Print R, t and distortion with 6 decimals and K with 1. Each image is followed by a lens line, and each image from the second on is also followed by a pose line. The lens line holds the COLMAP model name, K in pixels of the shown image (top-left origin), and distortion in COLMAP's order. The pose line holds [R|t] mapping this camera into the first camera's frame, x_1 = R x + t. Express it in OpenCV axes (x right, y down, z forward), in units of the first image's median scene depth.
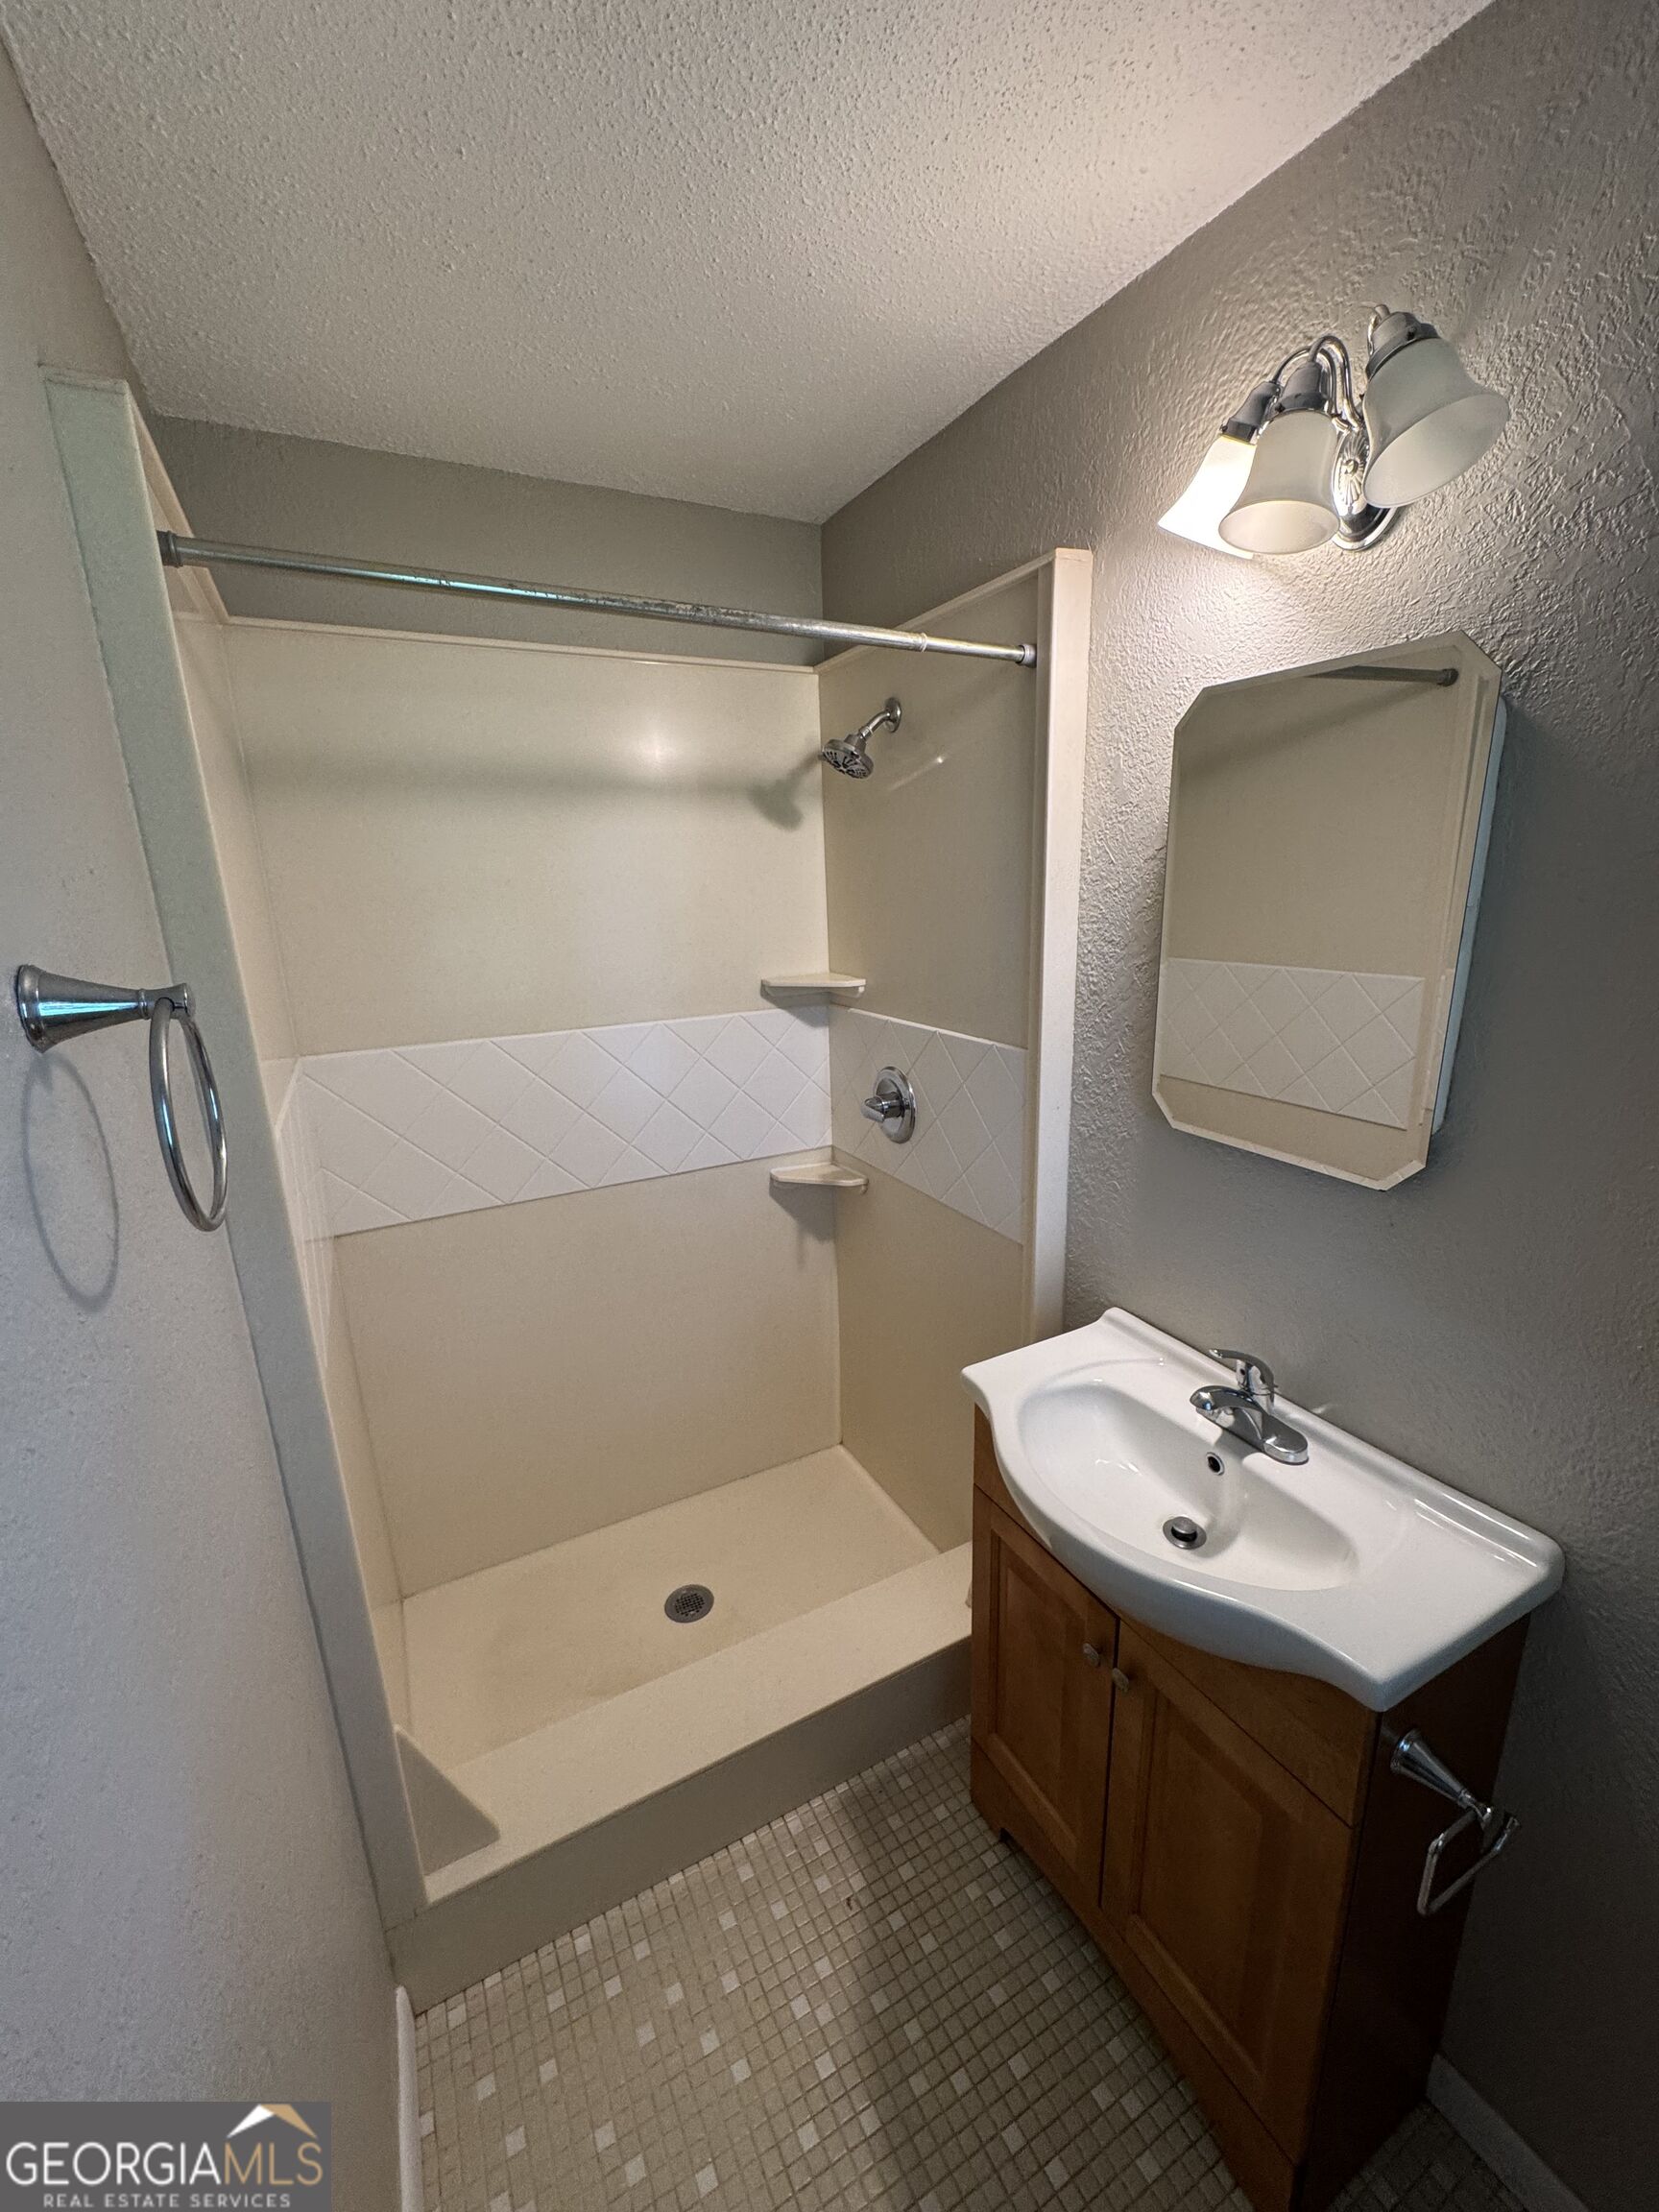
lens RADIAL K [[885.9, 0, 829.5], [0, 885.9, 1107.6], [0, 0, 1]] dist [-0.003865, 0.000381]
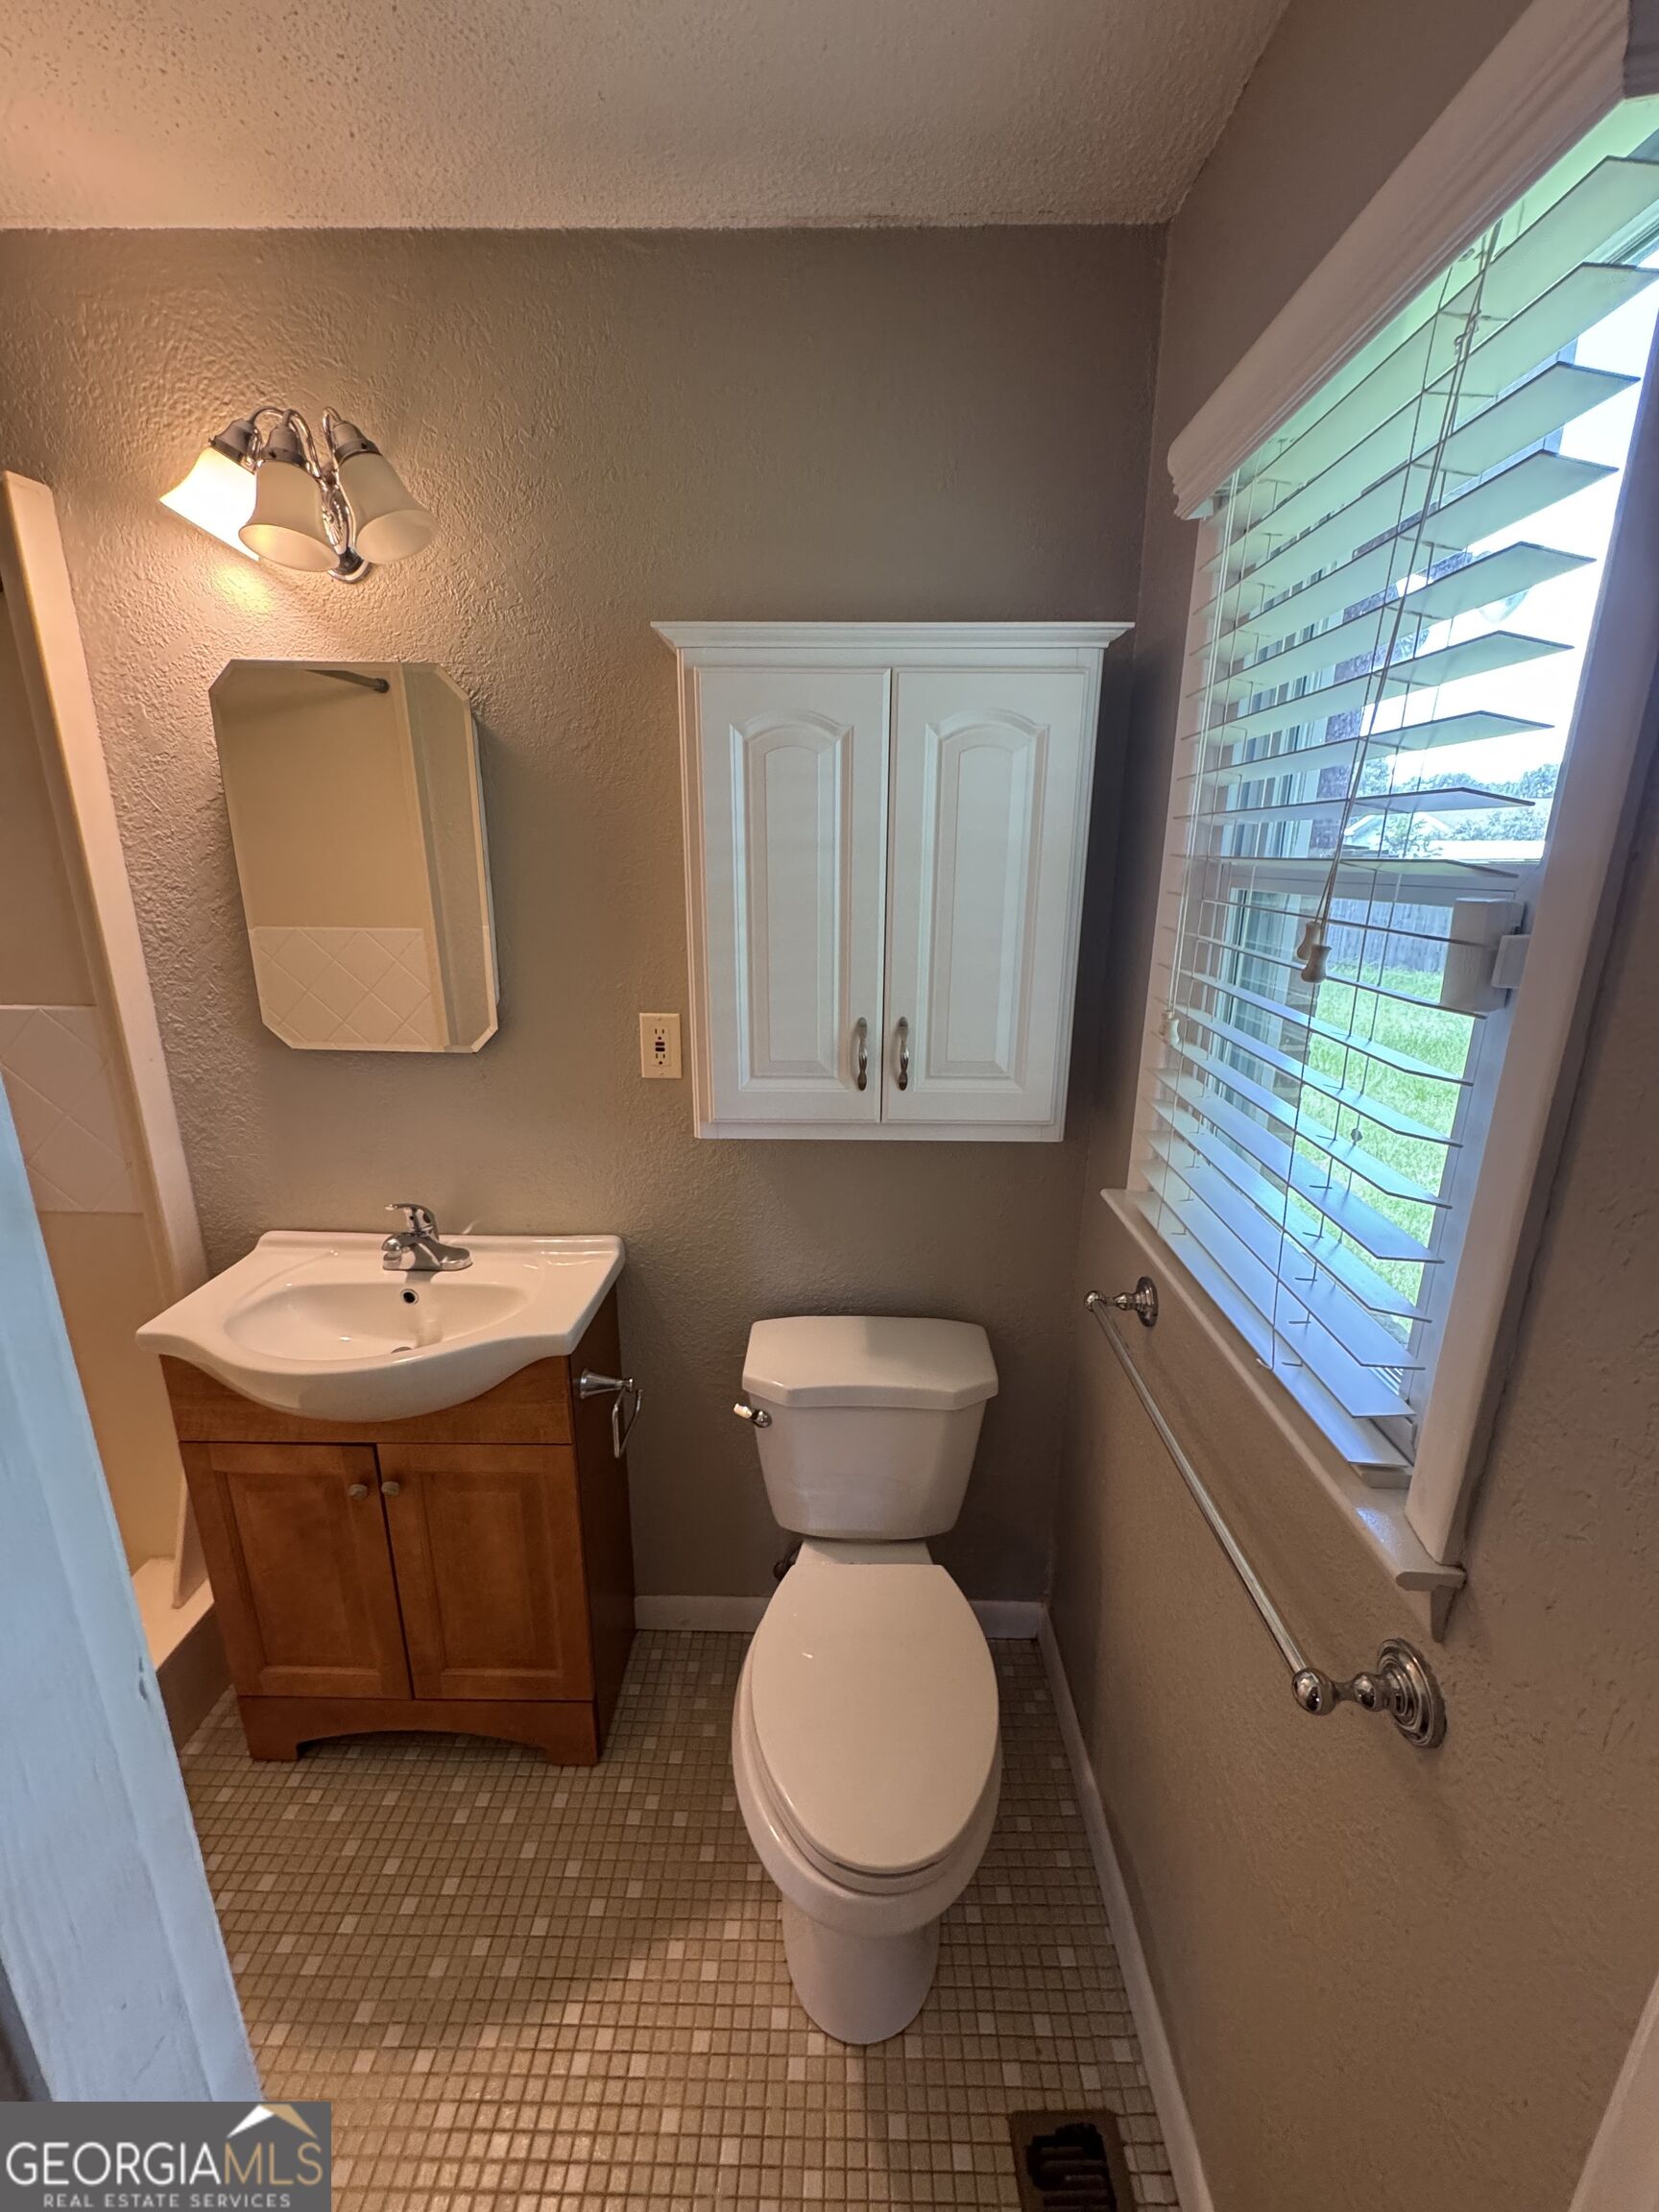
lens RADIAL K [[885.9, 0, 834.4], [0, 885.9, 1101.2], [0, 0, 1]] dist [-0.003865, 0.000381]
pose [[0.479709, -0.206944, 0.852674, -0.293478], [0.197788, 0.972281, 0.124698, 0.094713], [-0.854844, 0.108830, 0.507343, -0.189113]]
